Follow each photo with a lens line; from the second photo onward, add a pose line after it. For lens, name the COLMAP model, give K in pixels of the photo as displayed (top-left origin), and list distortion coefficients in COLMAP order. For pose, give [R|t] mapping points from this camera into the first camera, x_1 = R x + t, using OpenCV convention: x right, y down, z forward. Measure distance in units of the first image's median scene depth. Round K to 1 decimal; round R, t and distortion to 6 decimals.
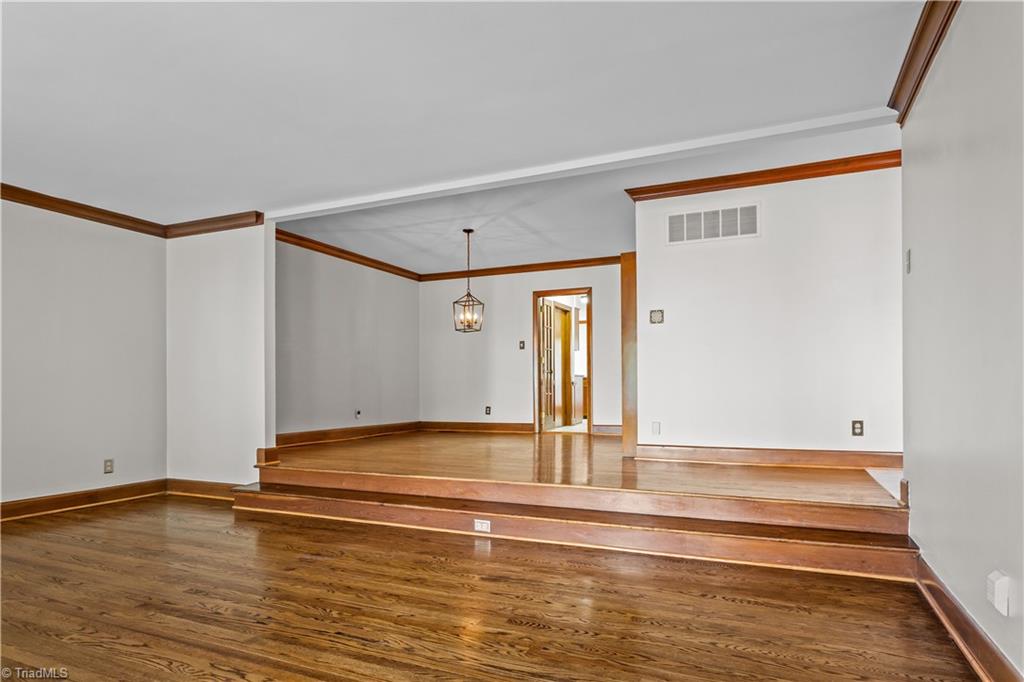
lens RADIAL K [[596.0, 0, 511.7], [0, 596.0, 373.4], [0, 0, 1]] dist [-0.003847, 0.000730]
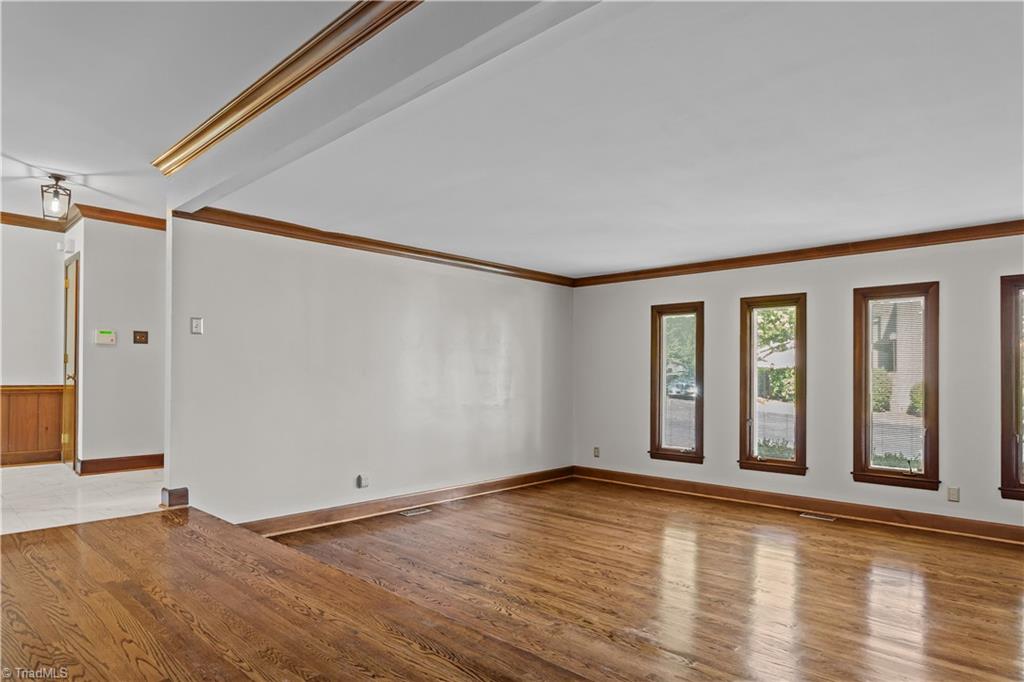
lens RADIAL K [[596.0, 0, 511.7], [0, 596.0, 373.4], [0, 0, 1]] dist [-0.003847, 0.000730]
pose [[-0.945035, -0.005675, 0.326921, -0.343957], [-0.016708, 0.999381, -0.030950, -0.030653], [-0.326543, -0.034711, -0.944545, 1.497961]]
